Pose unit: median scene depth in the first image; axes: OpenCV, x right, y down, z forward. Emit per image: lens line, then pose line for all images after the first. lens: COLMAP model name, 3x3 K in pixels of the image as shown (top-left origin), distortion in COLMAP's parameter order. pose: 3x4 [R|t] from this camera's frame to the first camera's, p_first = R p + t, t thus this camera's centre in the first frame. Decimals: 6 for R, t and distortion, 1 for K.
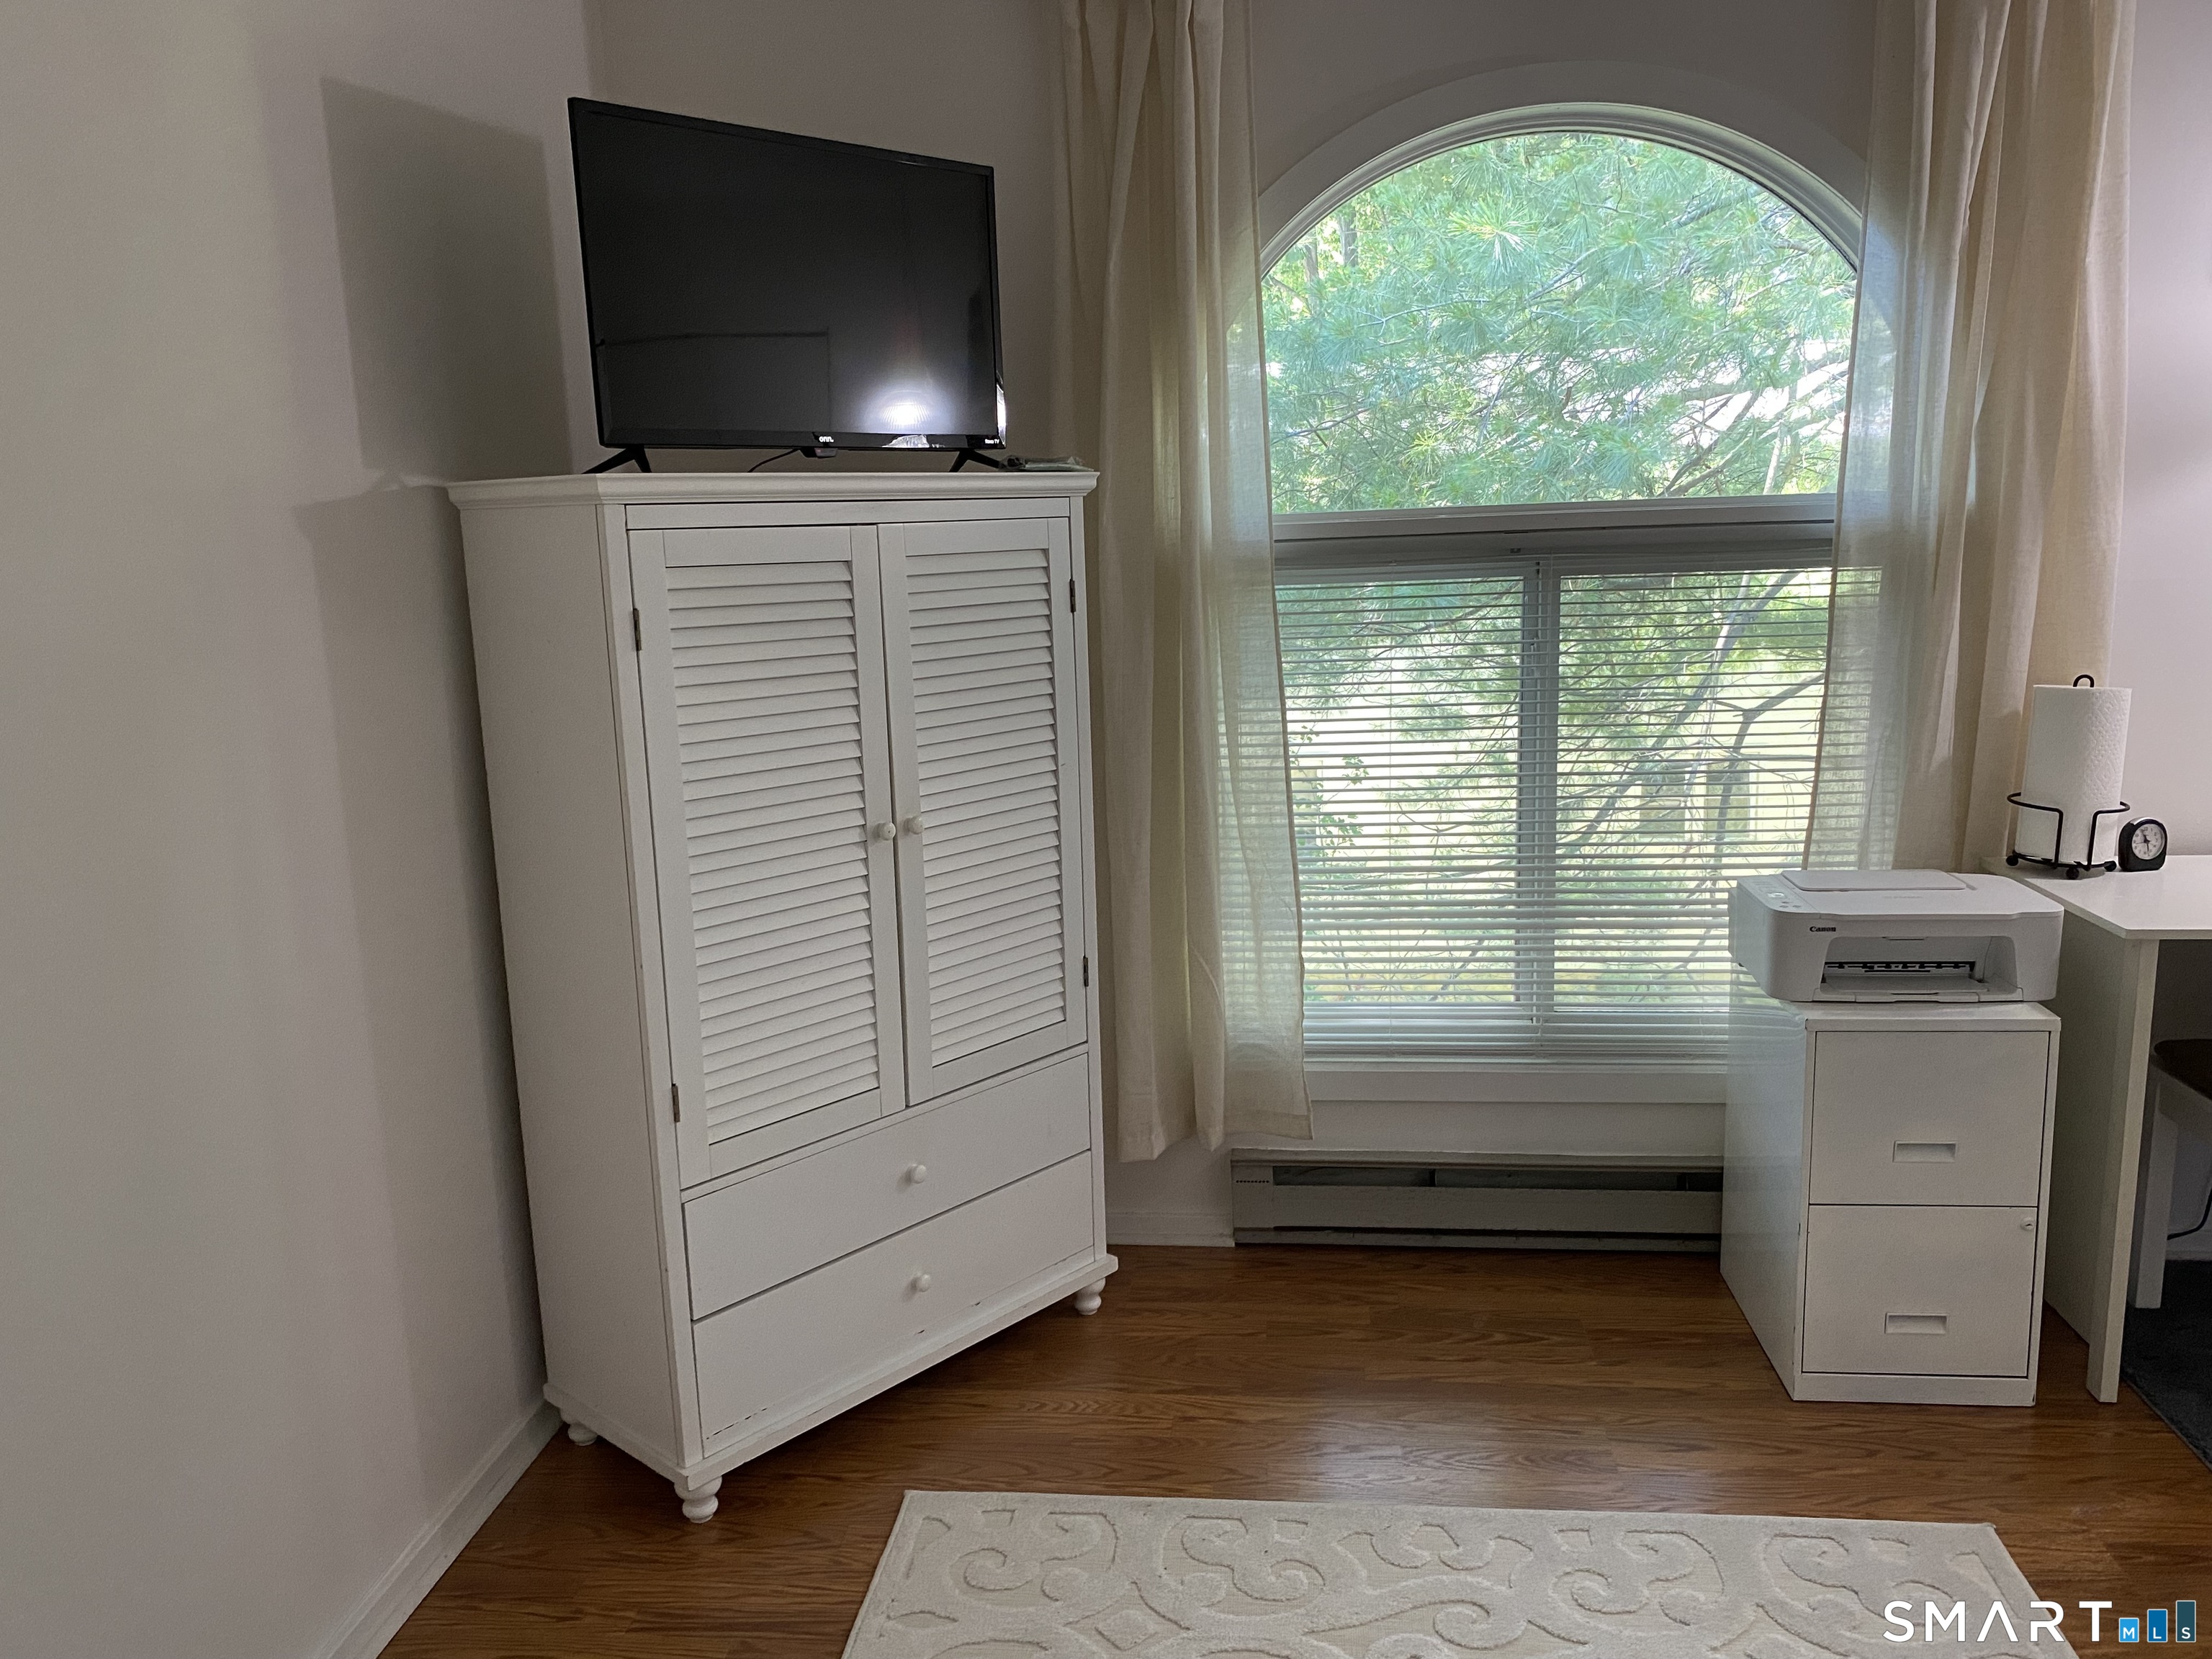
lens RADIAL K [[1641.9, 0, 1106.0], [0, 1641.9, 829.5], [0, 0, 1]] dist [0.056190, -0.082424]
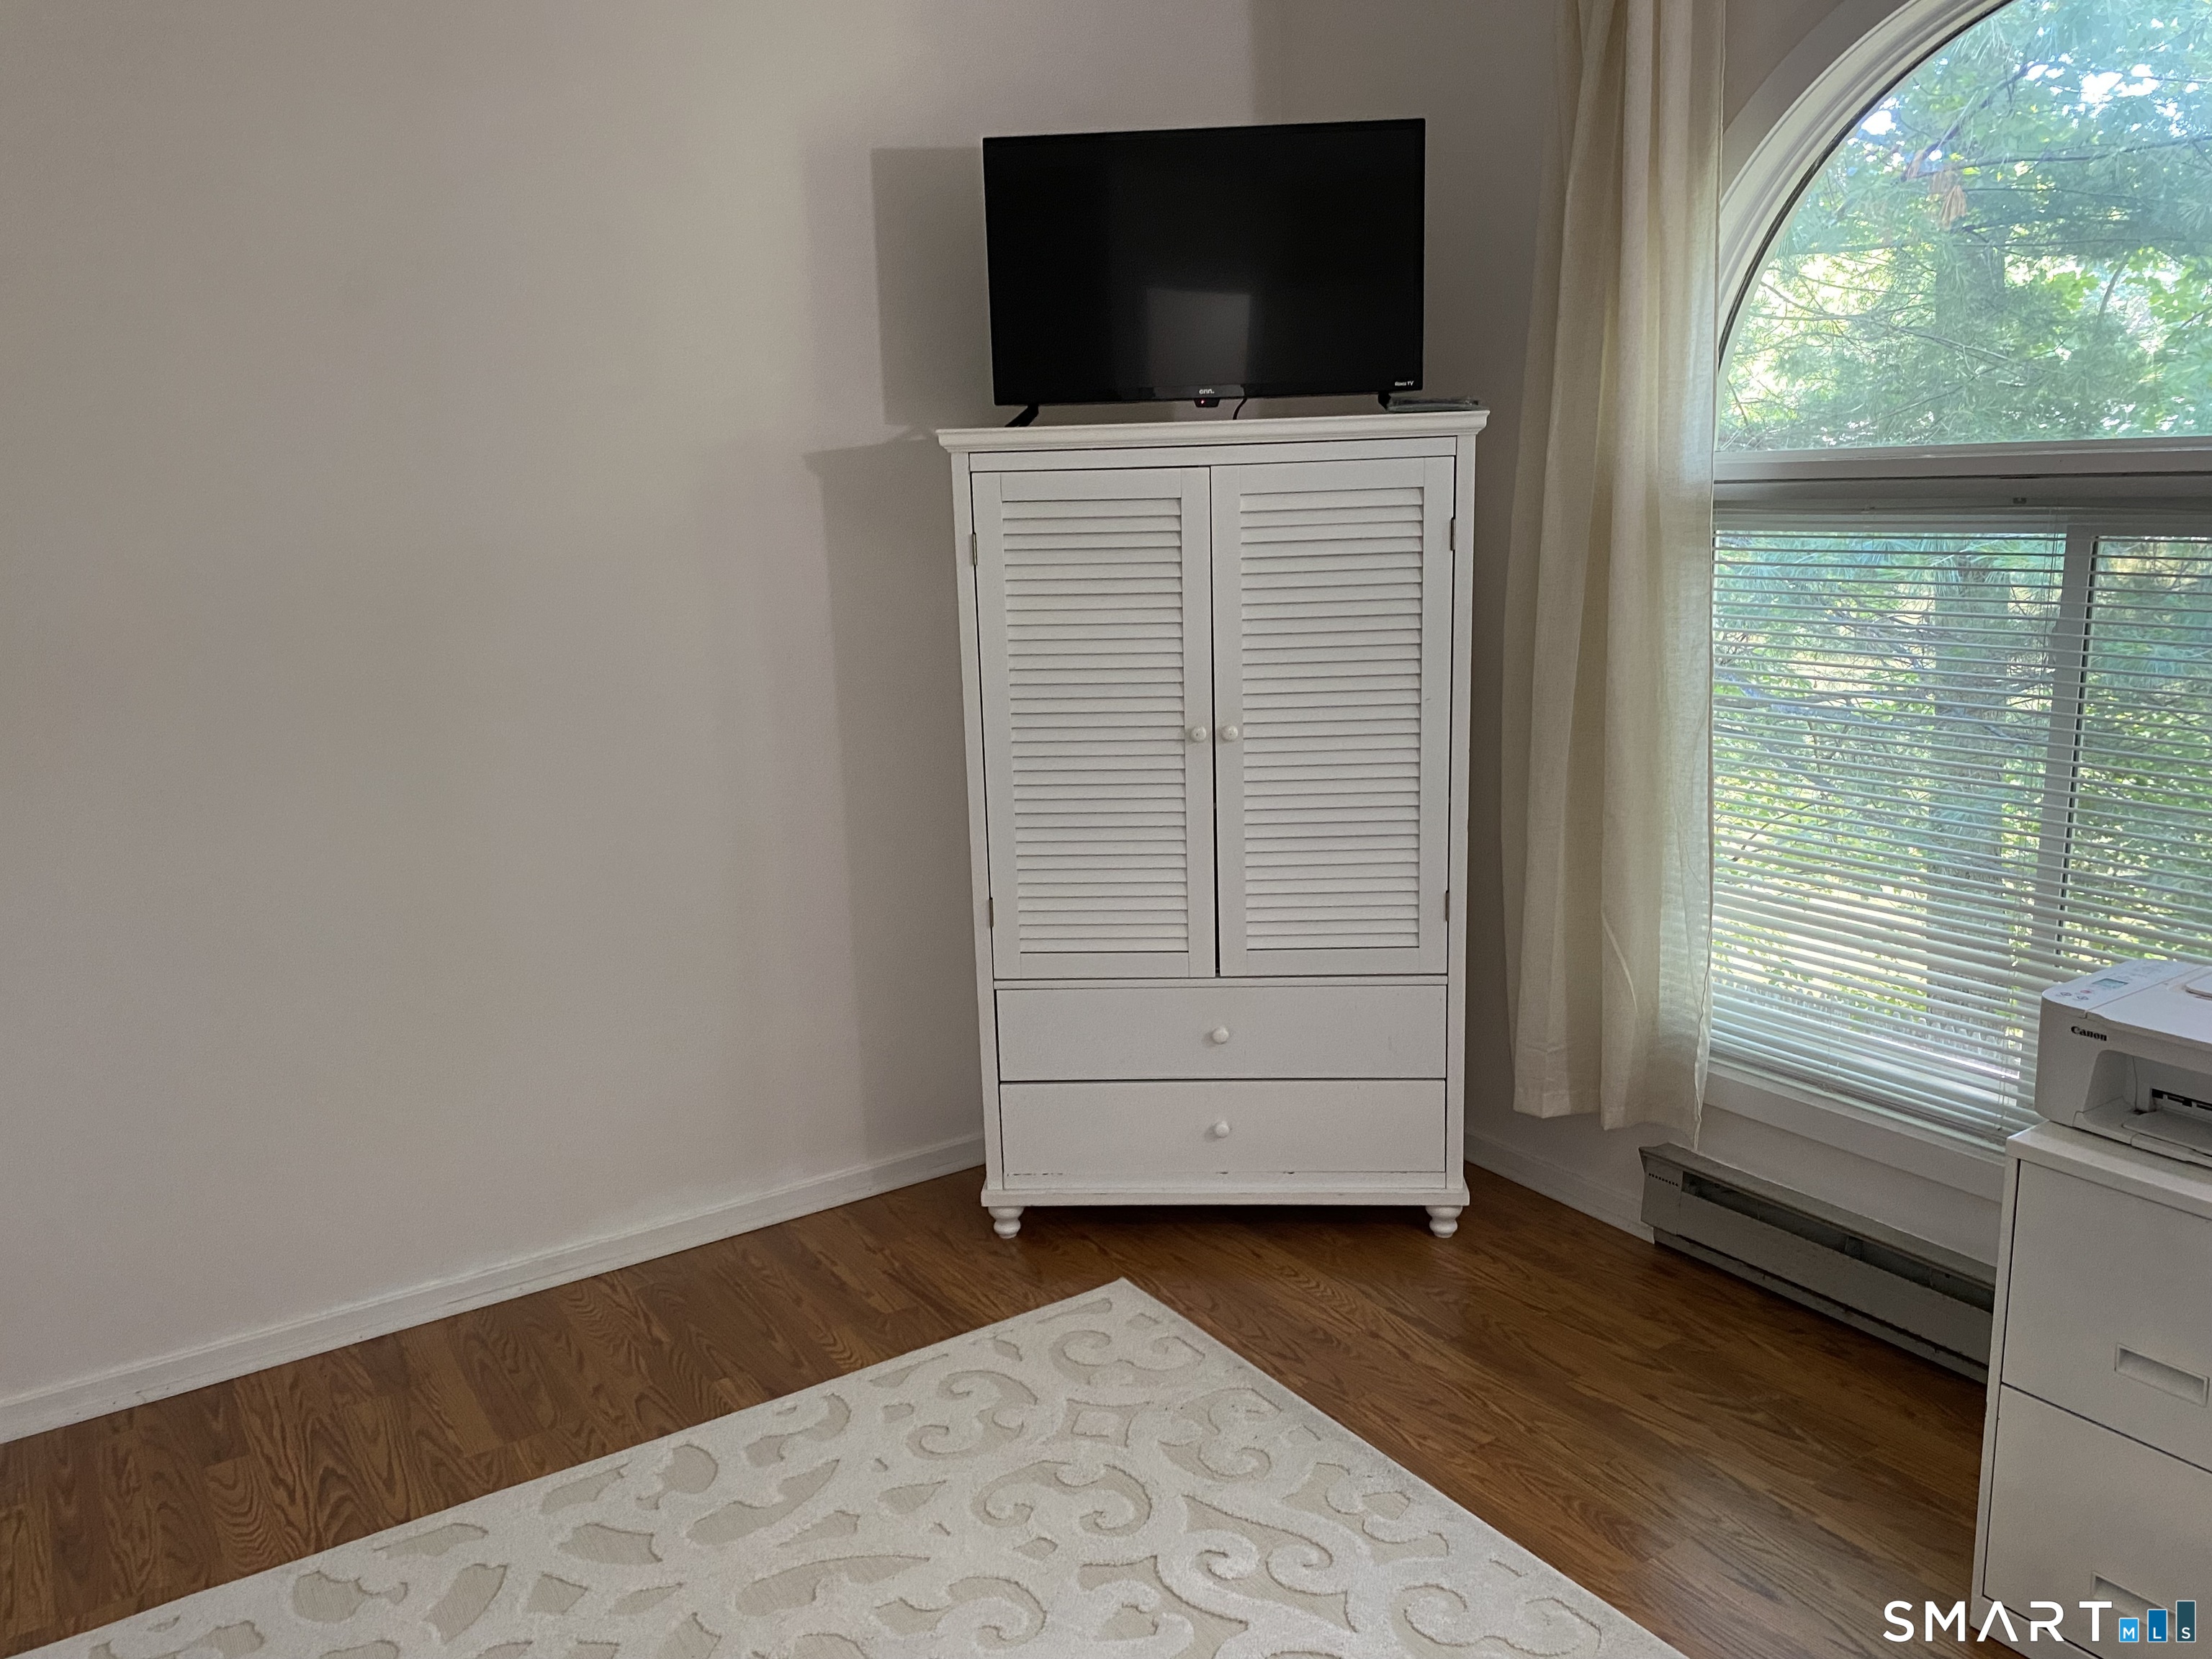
lens RADIAL K [[1734.8, 0, 1145.1], [0, 1734.8, 828.8], [0, 0, 1]] dist [0.014078, -0.001951]
pose [[0.632753, 0.171950, -0.755022, 0.682710], [-0.132827, 0.984684, 0.112937, -0.057276], [0.762877, 0.028826, 0.645901, 0.163487]]
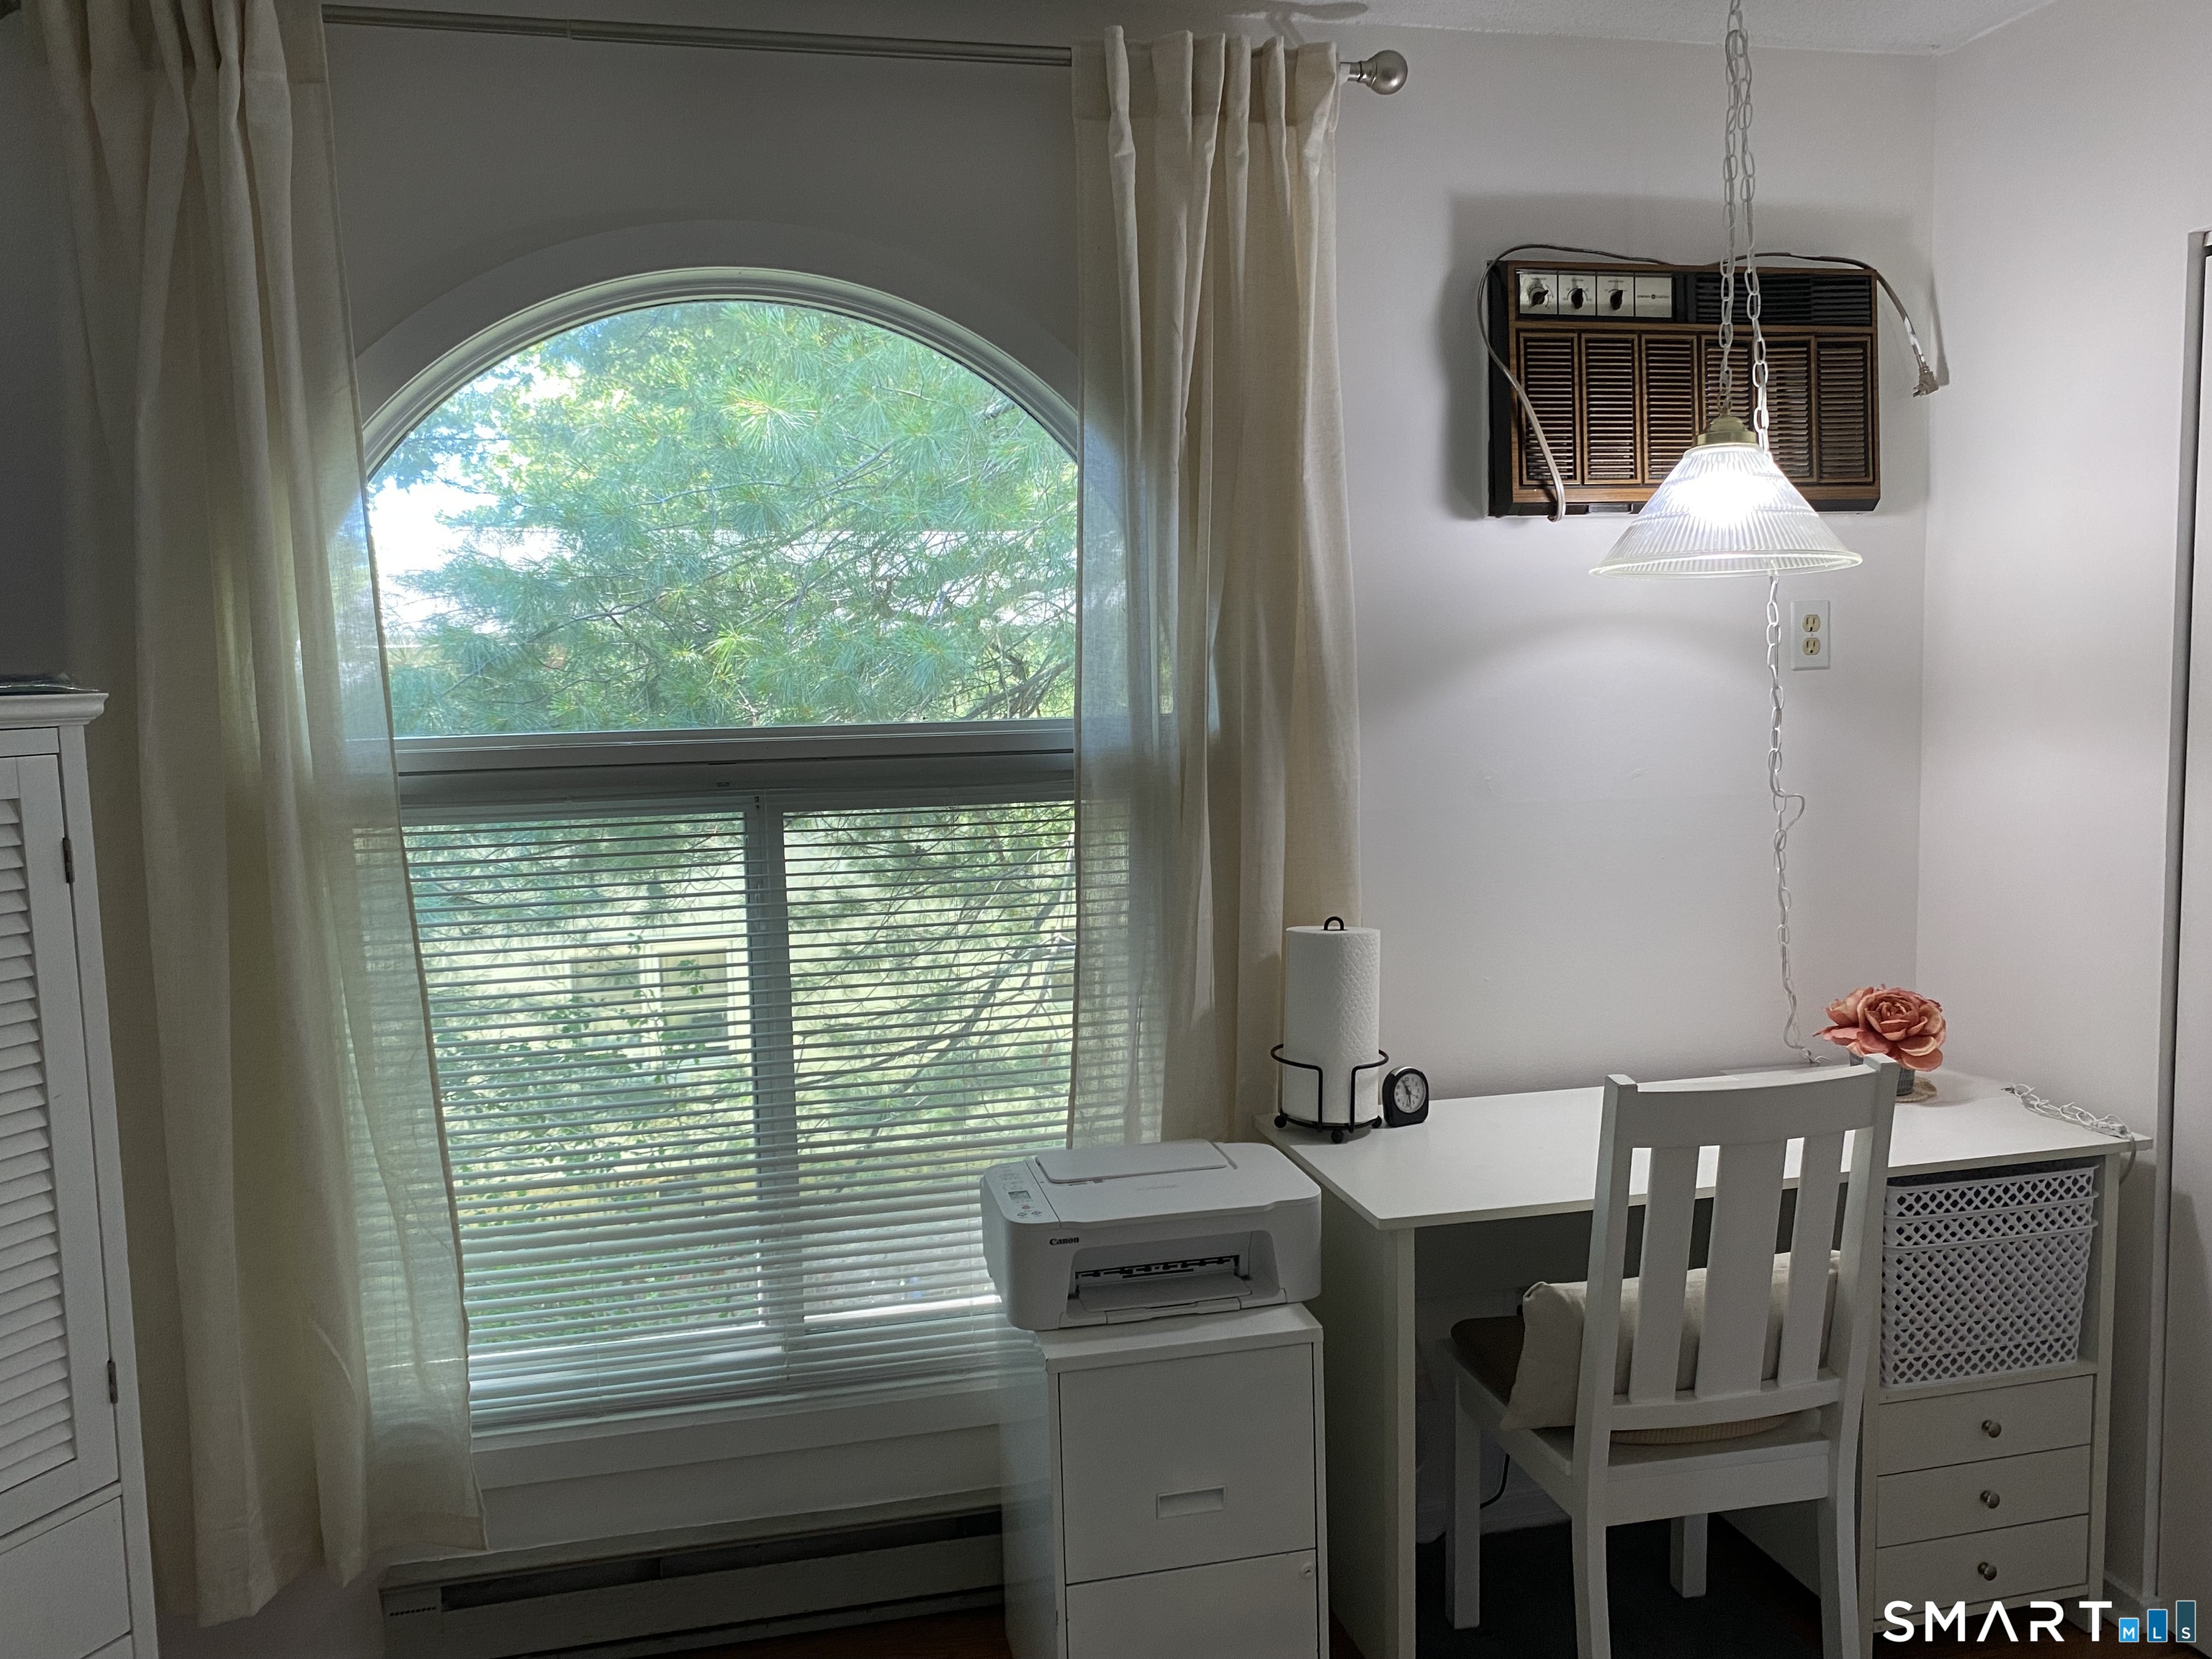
lens RADIAL K [[1615.5, 0, 1059.1], [0, 1615.5, 847.7], [0, 0, 1]] dist [-0.004658, -0.001999]
pose [[0.951300, -0.023387, 0.307377, 0.170979], [0.052998, 0.994679, -0.088343, -0.060977], [-0.303675, 0.100331, 0.947478, 0.193614]]
